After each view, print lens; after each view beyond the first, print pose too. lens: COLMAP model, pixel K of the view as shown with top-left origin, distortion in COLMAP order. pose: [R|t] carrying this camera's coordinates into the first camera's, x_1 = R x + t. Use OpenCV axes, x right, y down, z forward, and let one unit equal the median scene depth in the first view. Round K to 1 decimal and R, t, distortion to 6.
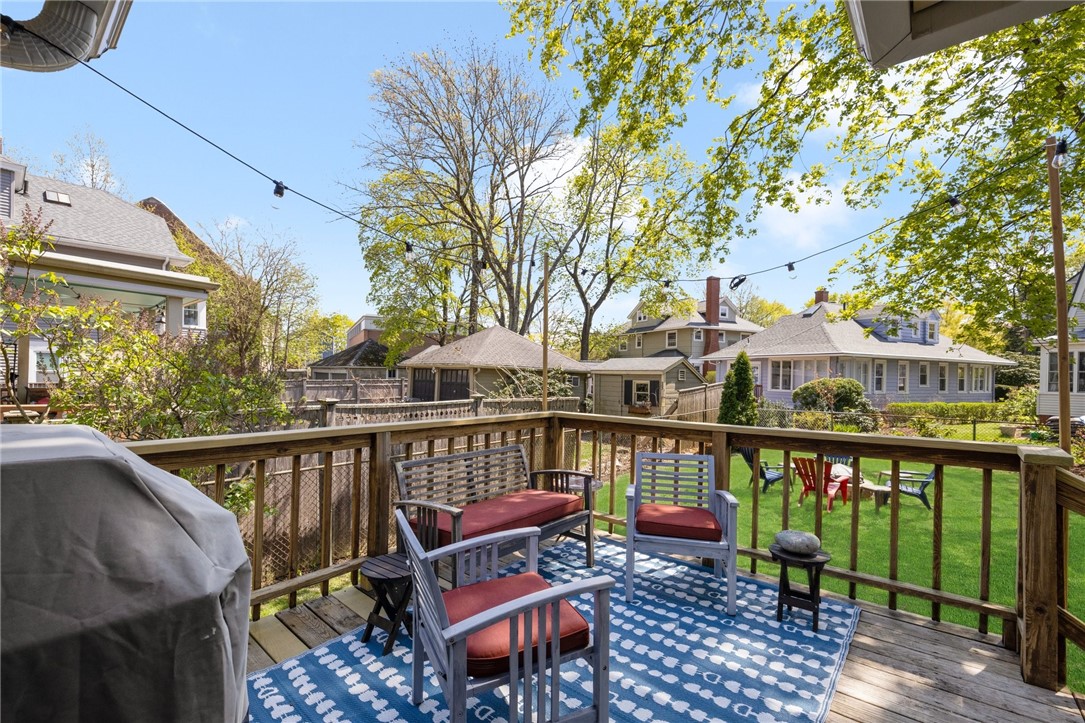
lens RADIAL K [[464.2, 0, 542.5], [0, 464.2, 361.5], [0, 0, 1]] dist [0.000167, -0.000012]
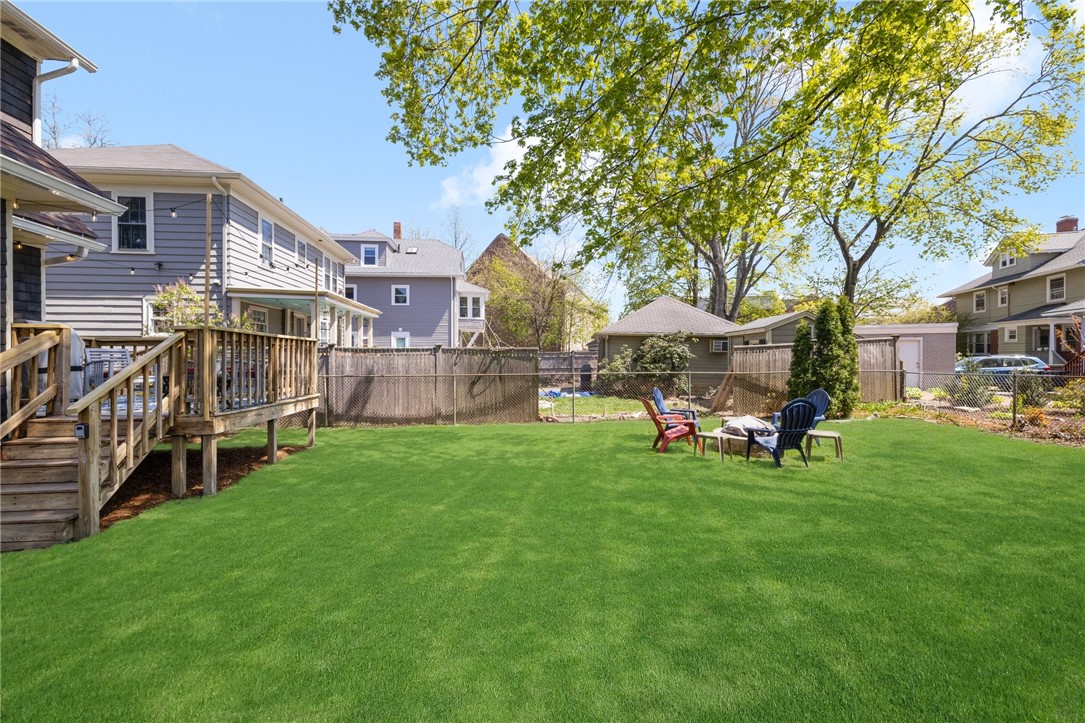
lens RADIAL K [[459.2, 0, 543.6], [0, 459.2, 354.2], [0, 0, 1]] dist [0.002807, 0.000270]
pose [[0.731930, -0.020824, -0.681061, 0.299639], [0.033415, 0.999427, 0.005354, 0.028763], [0.680560, -0.026677, 0.732207, 0.037063]]
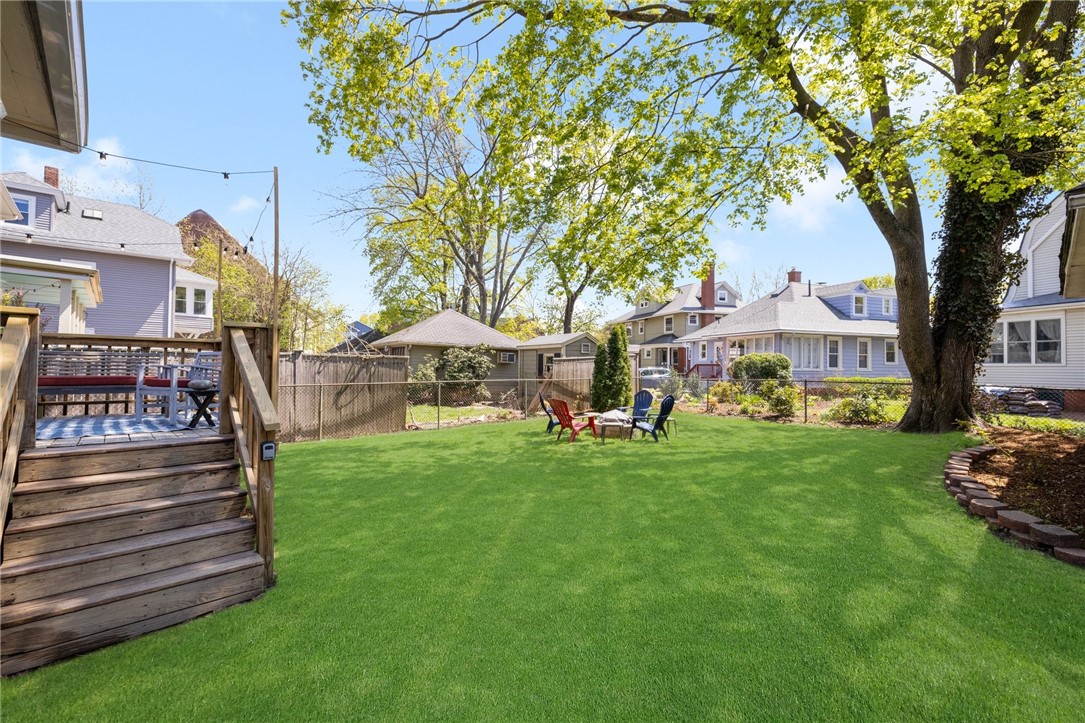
lens RADIAL K [[459.2, 0, 543.6], [0, 459.2, 354.2], [0, 0, 1]] dist [0.002807, 0.000270]
pose [[0.993445, -0.011149, -0.113768, 0.187438], [0.011139, 0.999938, -0.000718, 0.024861], [0.113769, -0.000554, 0.993507, -0.058616]]
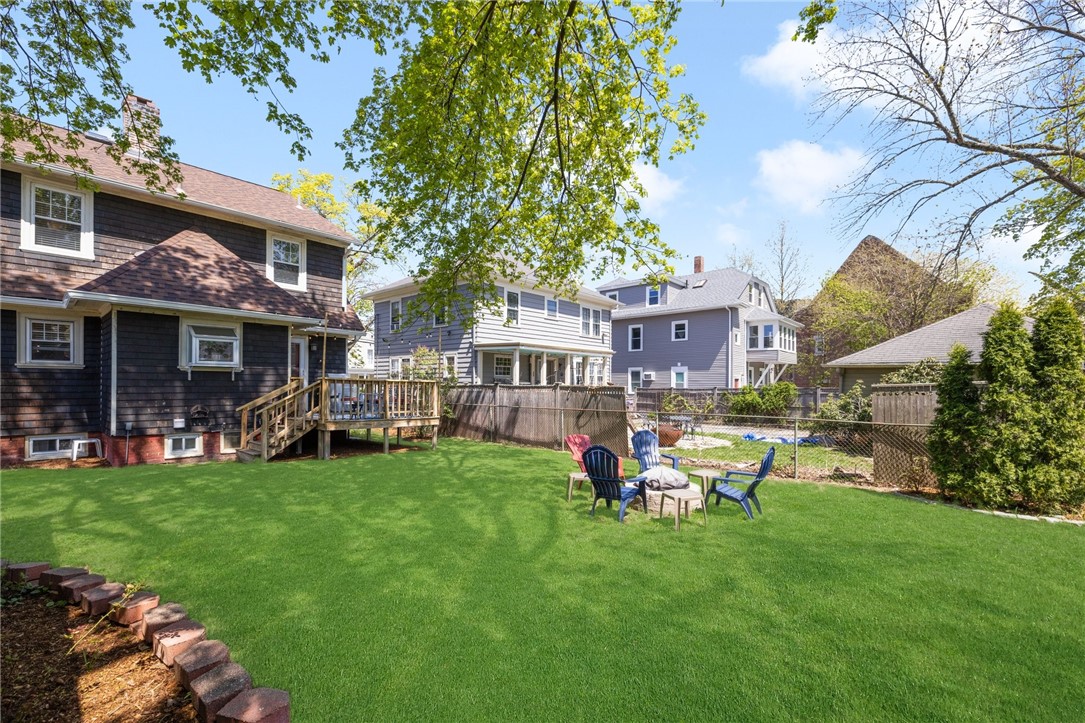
lens RADIAL K [[474.8, 0, 530.4], [0, 474.8, 387.6], [0, 0, 1]] dist [-0.000725, -0.000092]
pose [[-0.033782, -0.015340, -0.999311, 0.452940], [0.019270, 0.999686, -0.015997, 0.031969], [0.999243, -0.019797, -0.033476, 0.254256]]
